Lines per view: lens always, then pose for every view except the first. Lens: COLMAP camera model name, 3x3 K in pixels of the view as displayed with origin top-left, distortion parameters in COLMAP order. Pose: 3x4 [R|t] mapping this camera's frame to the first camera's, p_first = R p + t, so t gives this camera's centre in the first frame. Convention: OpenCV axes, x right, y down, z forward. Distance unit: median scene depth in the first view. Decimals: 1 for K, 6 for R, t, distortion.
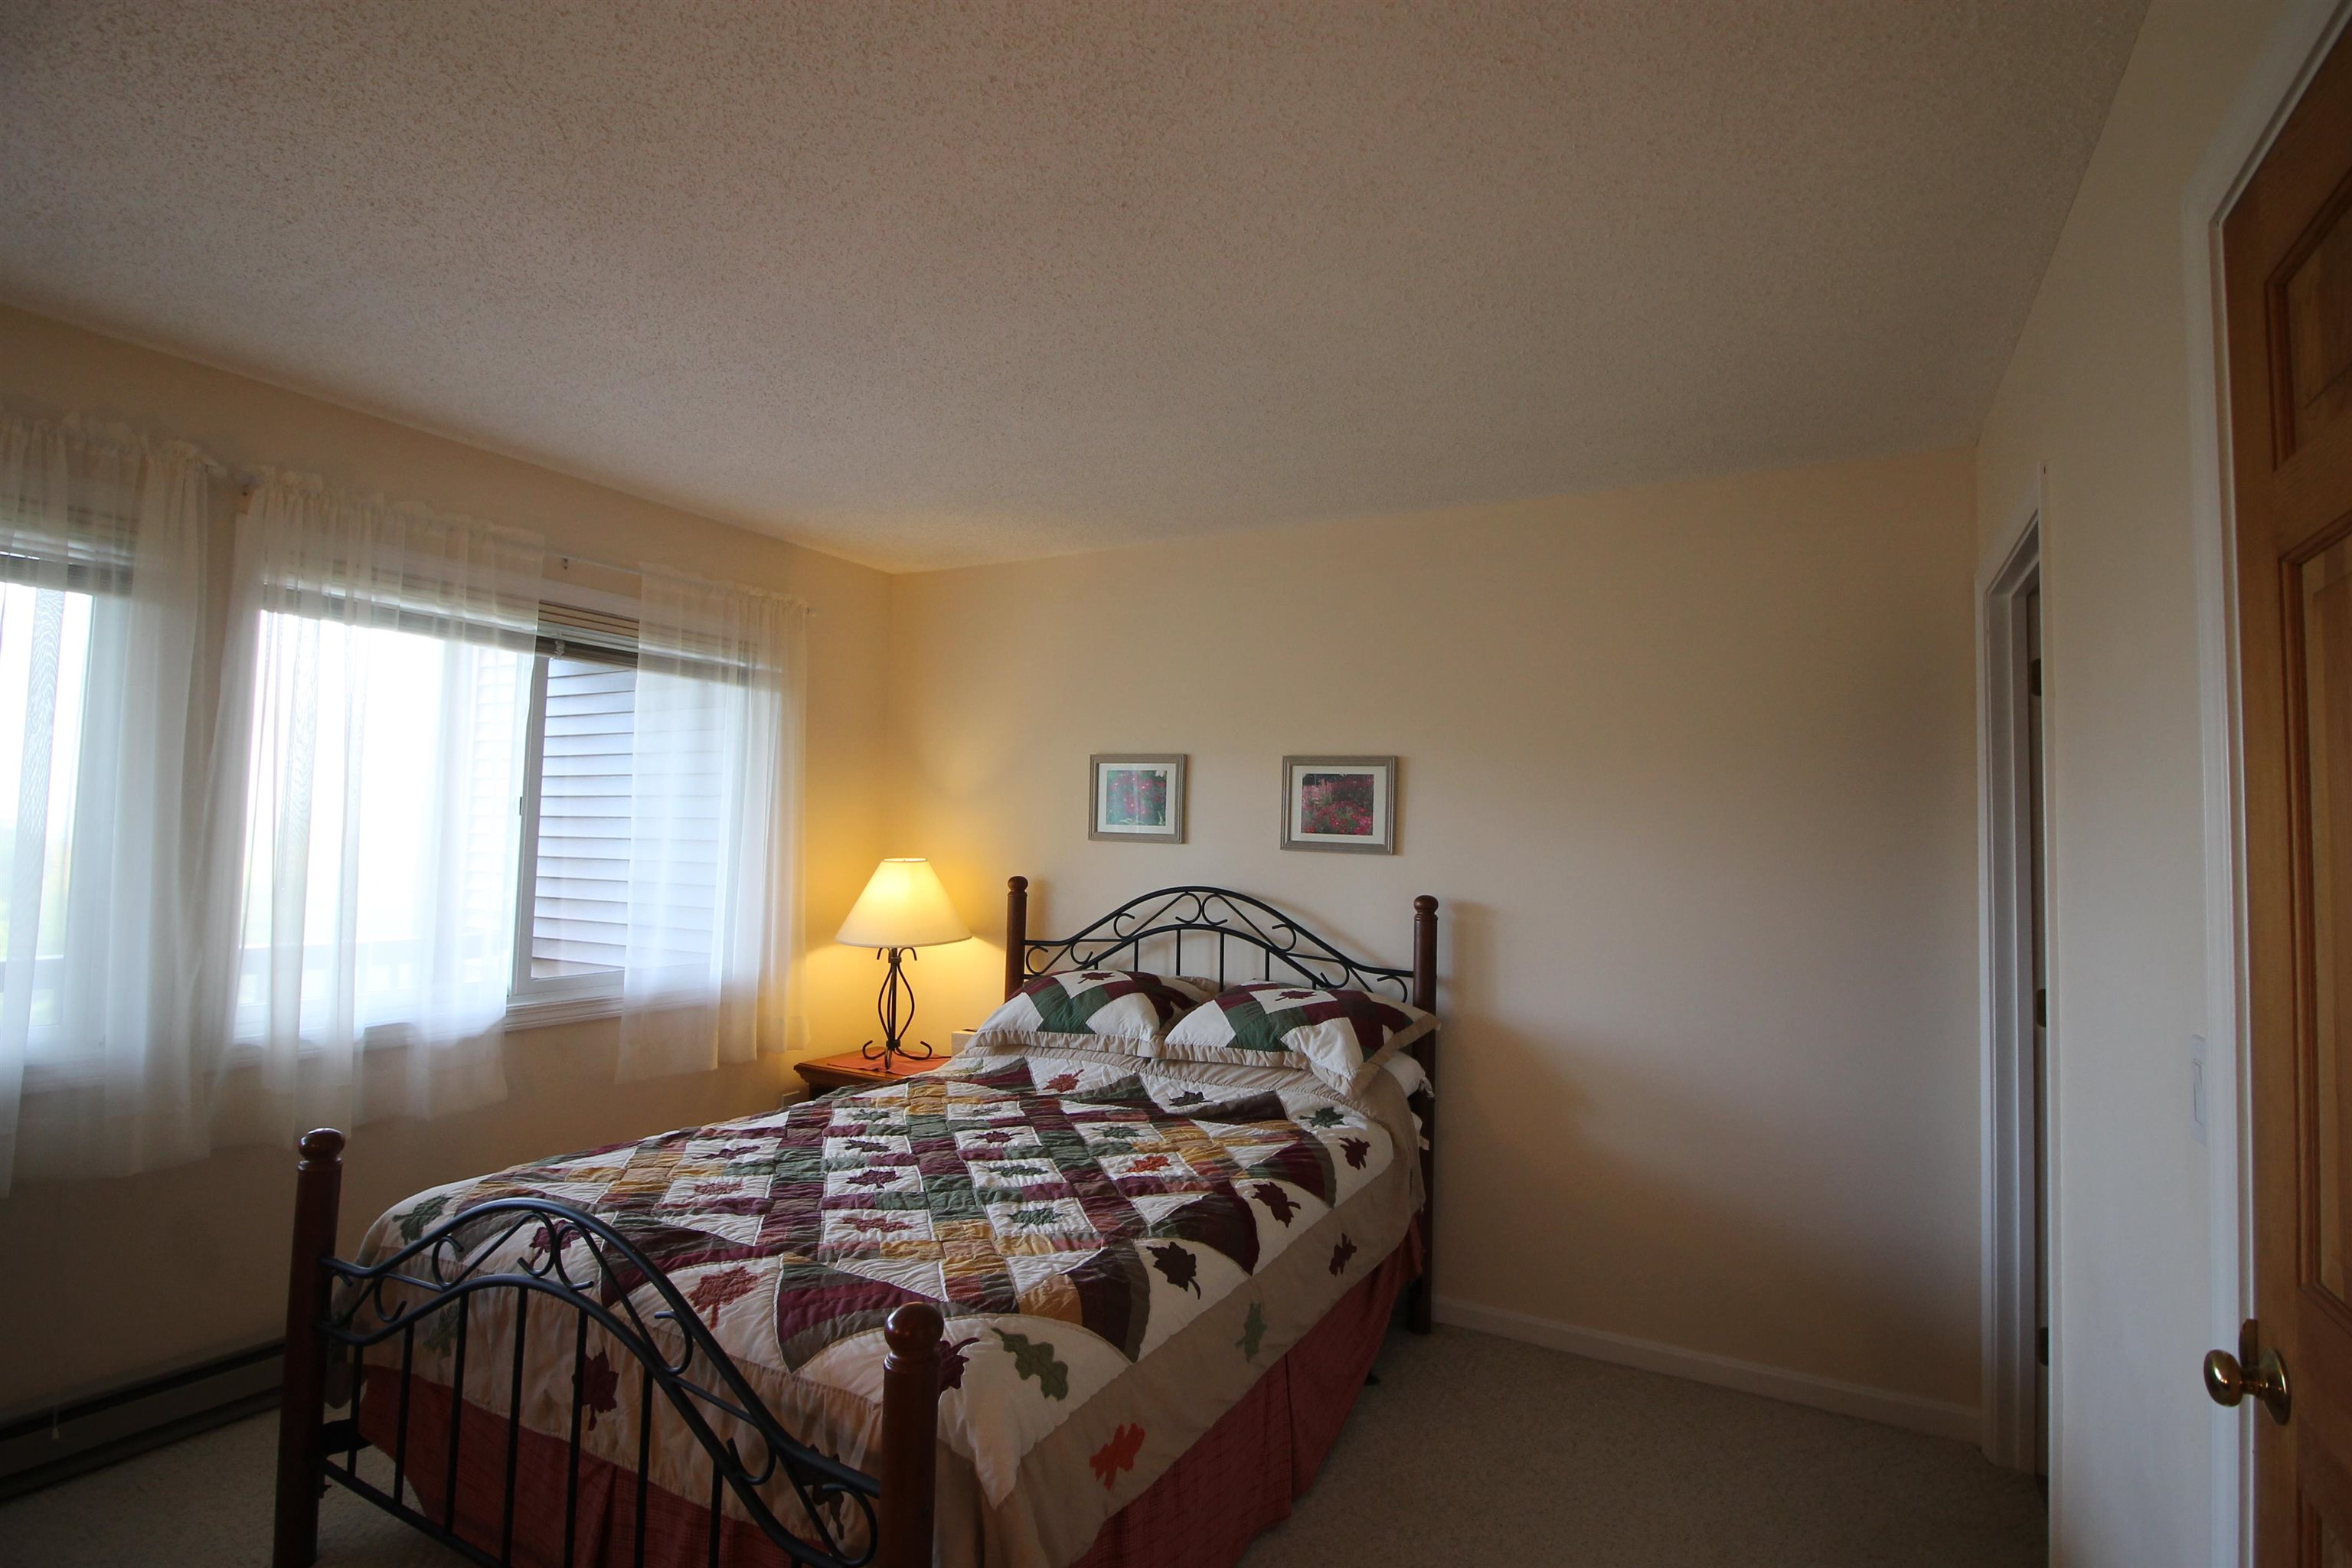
lens RADIAL K [[1131.9, 0, 1189.7], [0, 1131.9, 788.4], [0, 0, 1]] dist [-0.007519, -0.009424]
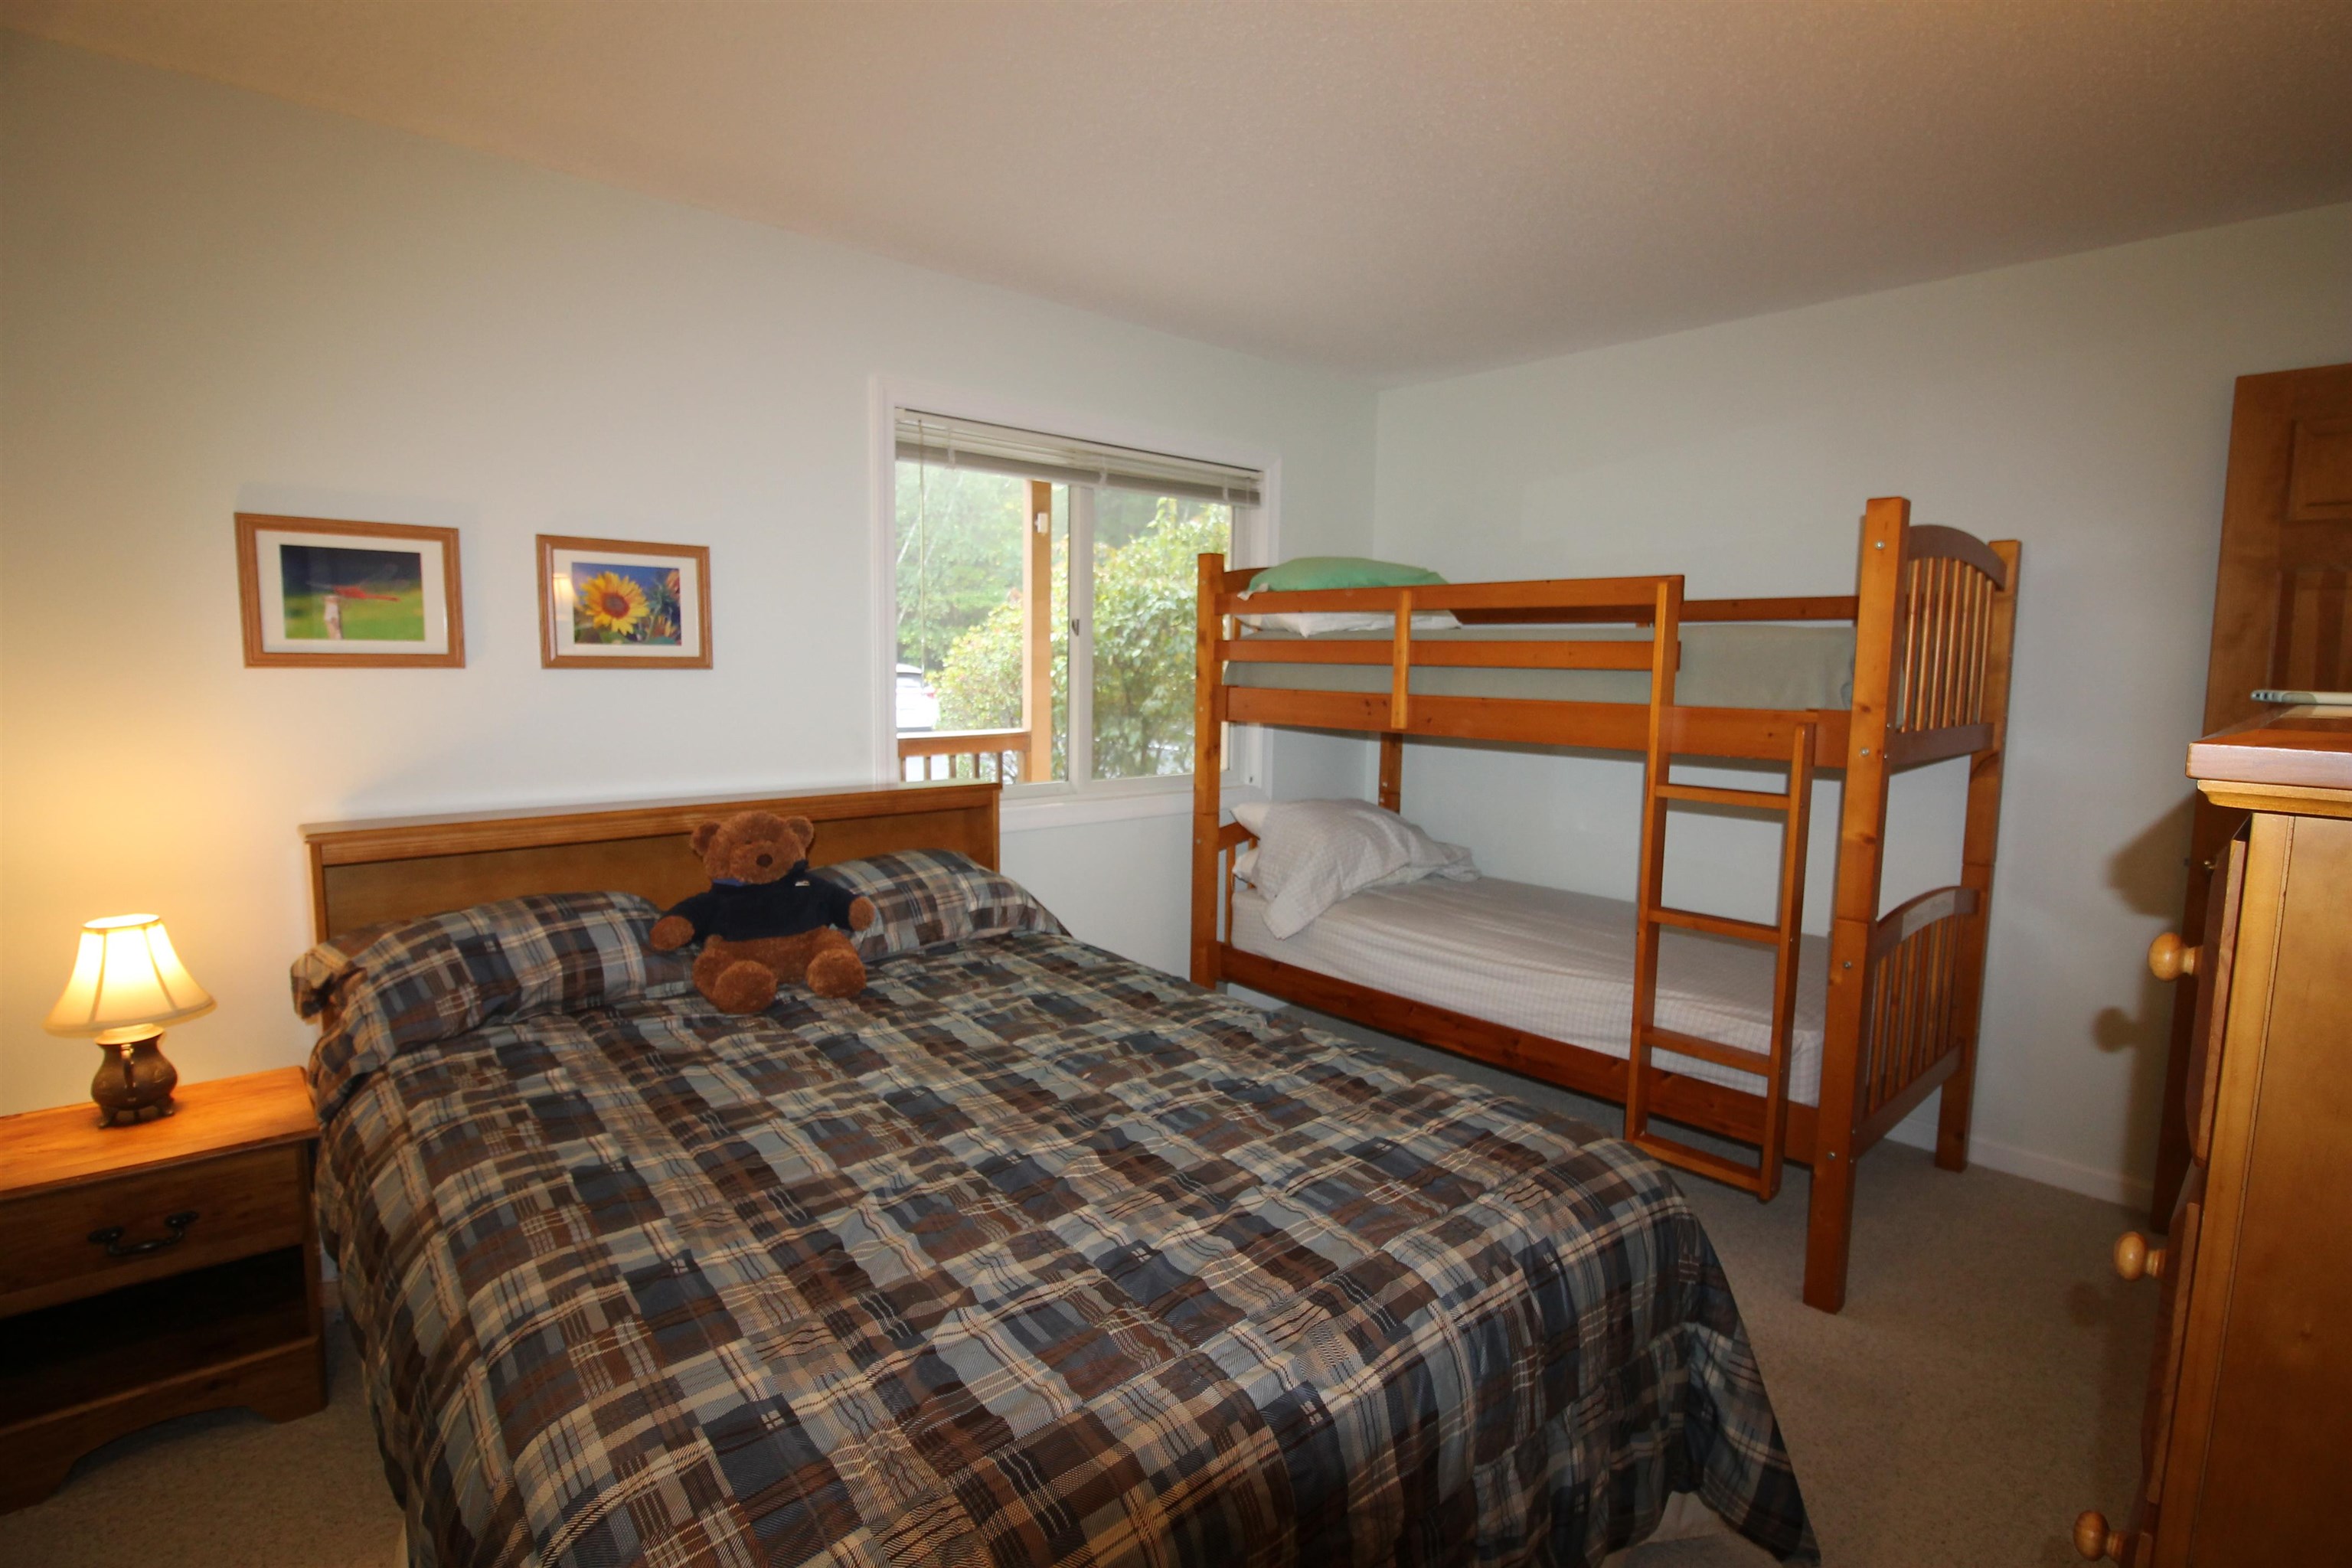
lens RADIAL K [[1131.9, 0, 1193.3], [0, 1131.9, 777.8], [0, 0, 1]] dist [-0.007519, -0.009424]
pose [[0.310375, -0.121960, 0.942758, -0.745088], [-0.052452, 0.988028, 0.145084, -0.001423], [-0.949166, -0.094480, 0.300262, 0.699029]]
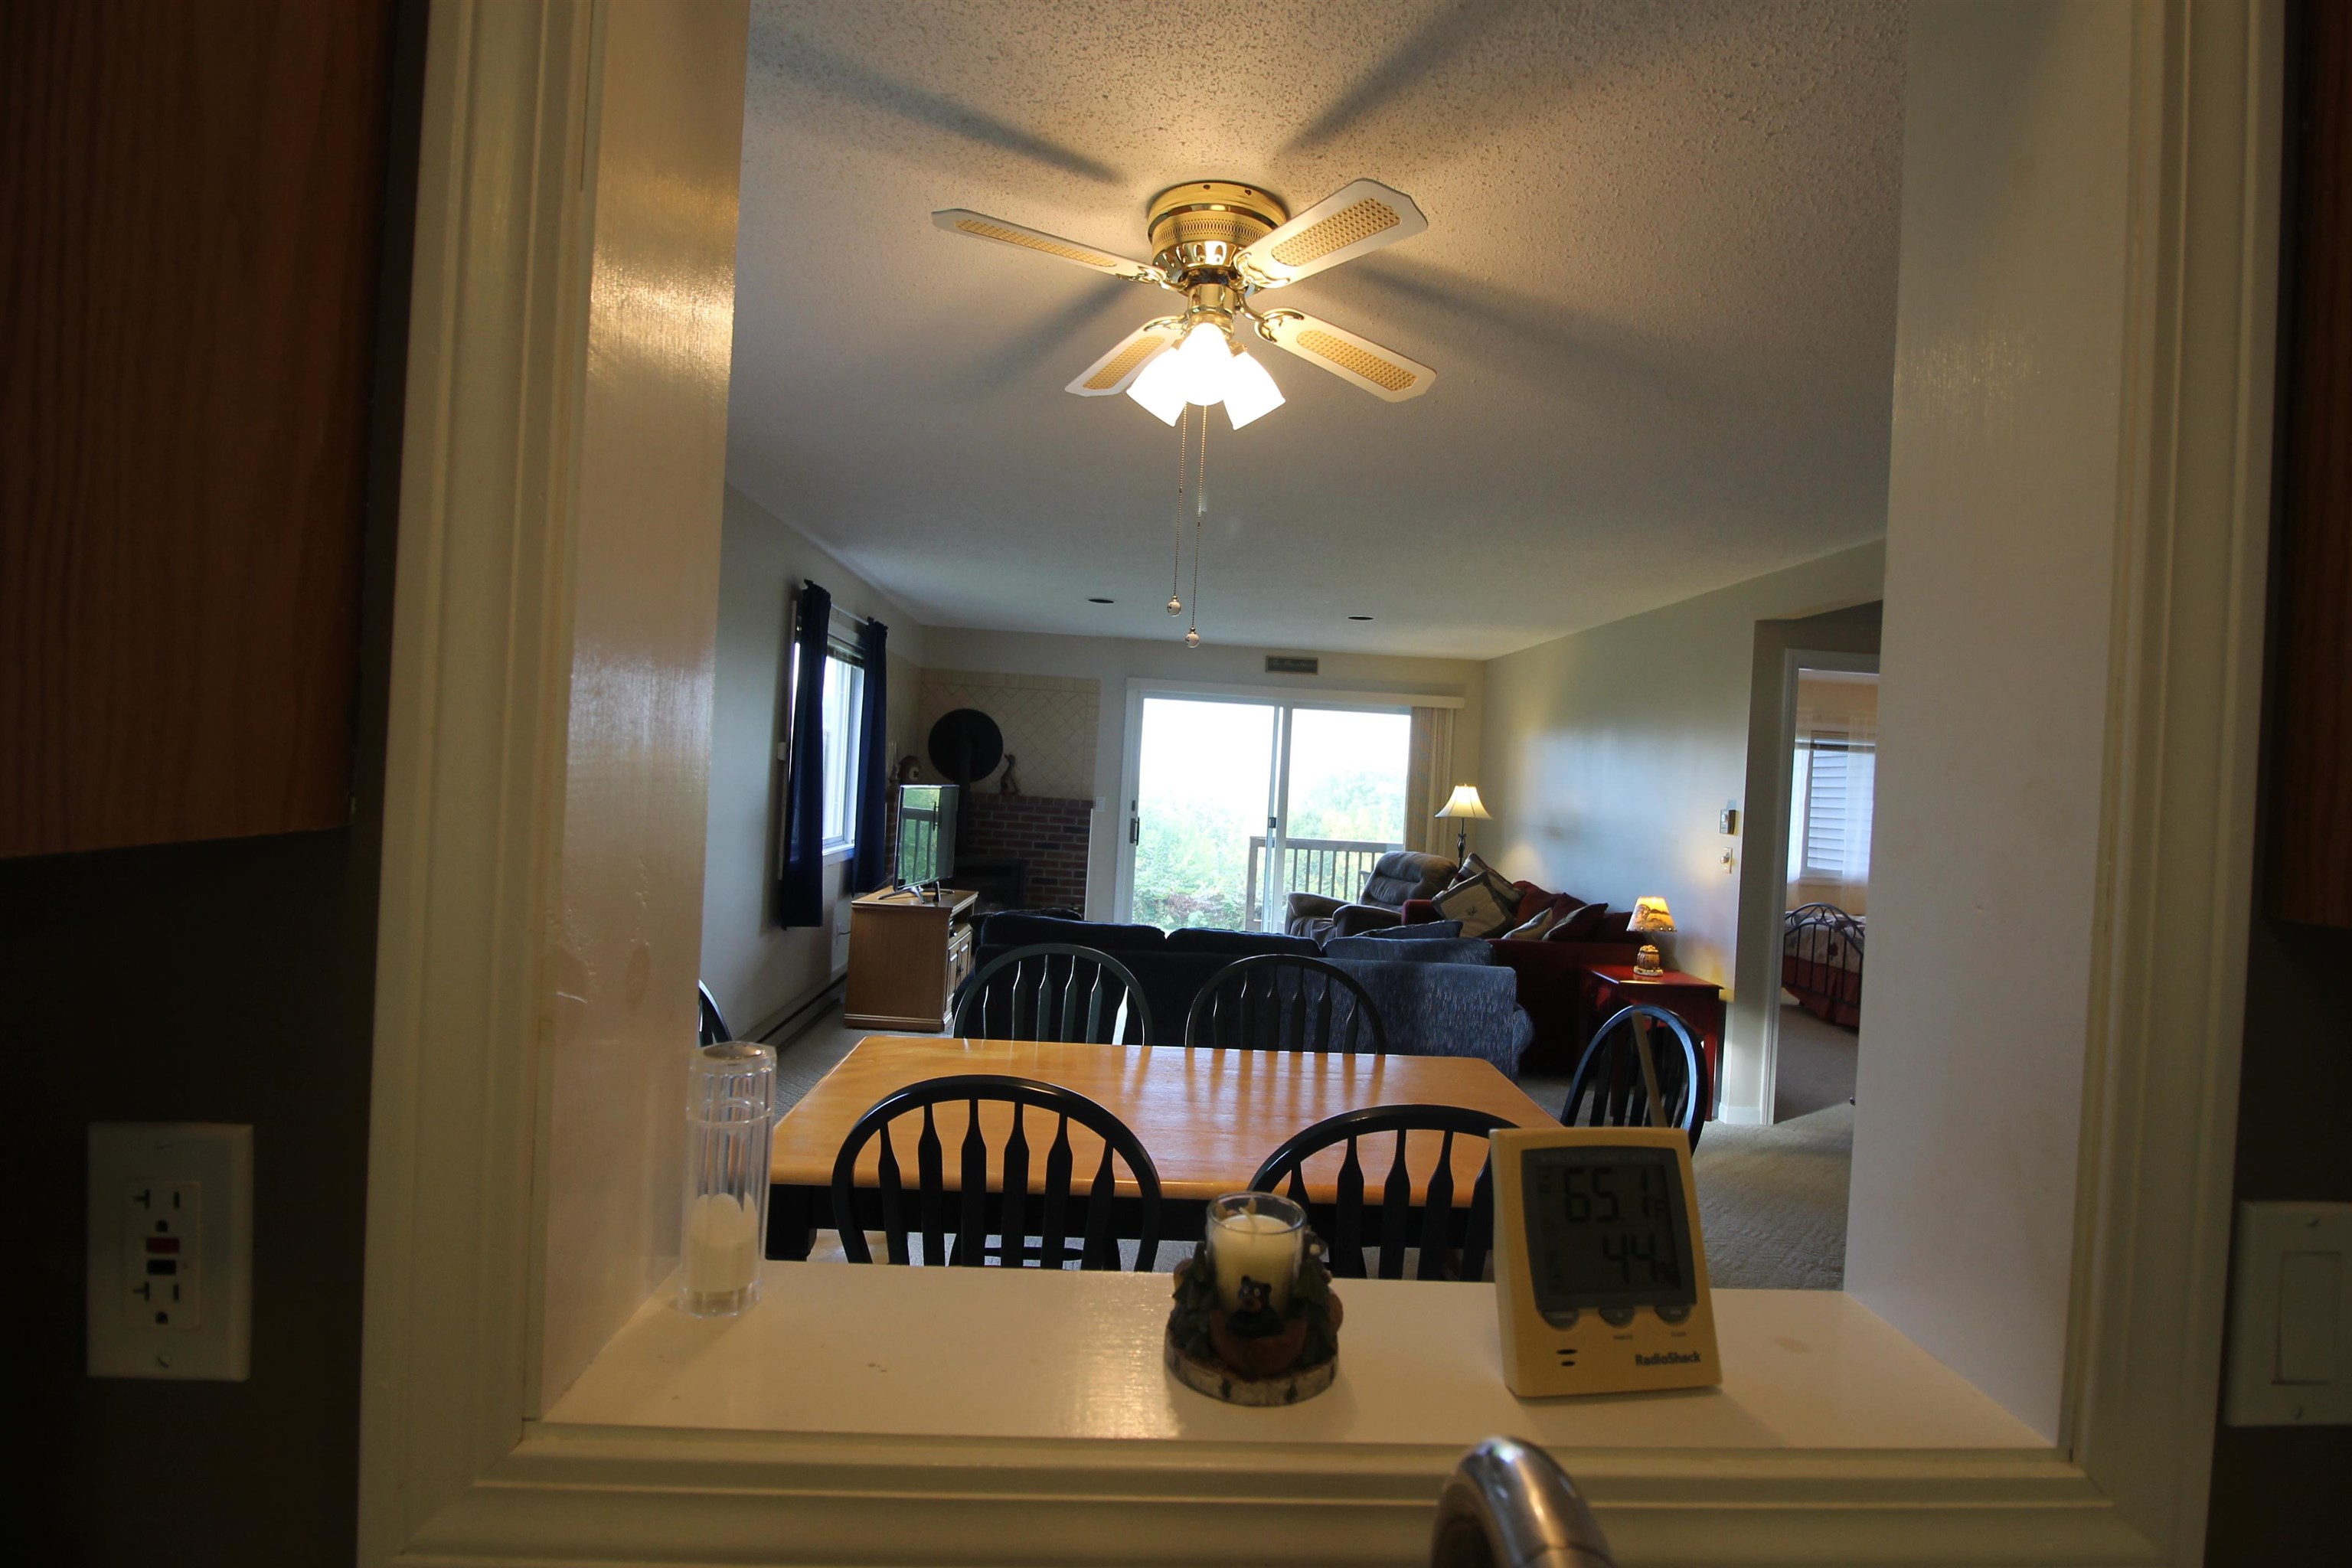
lens RADIAL K [[1131.9, 0, 1172.8], [0, 1131.9, 784.6], [0, 0, 1]] dist [-0.007519, -0.009424]
pose [[0.537227, 0.012582, -0.843344, 0.867475], [0.005604, 0.999813, 0.018486, -0.088747], [0.843419, -0.014657, 0.537057, -1.710481]]
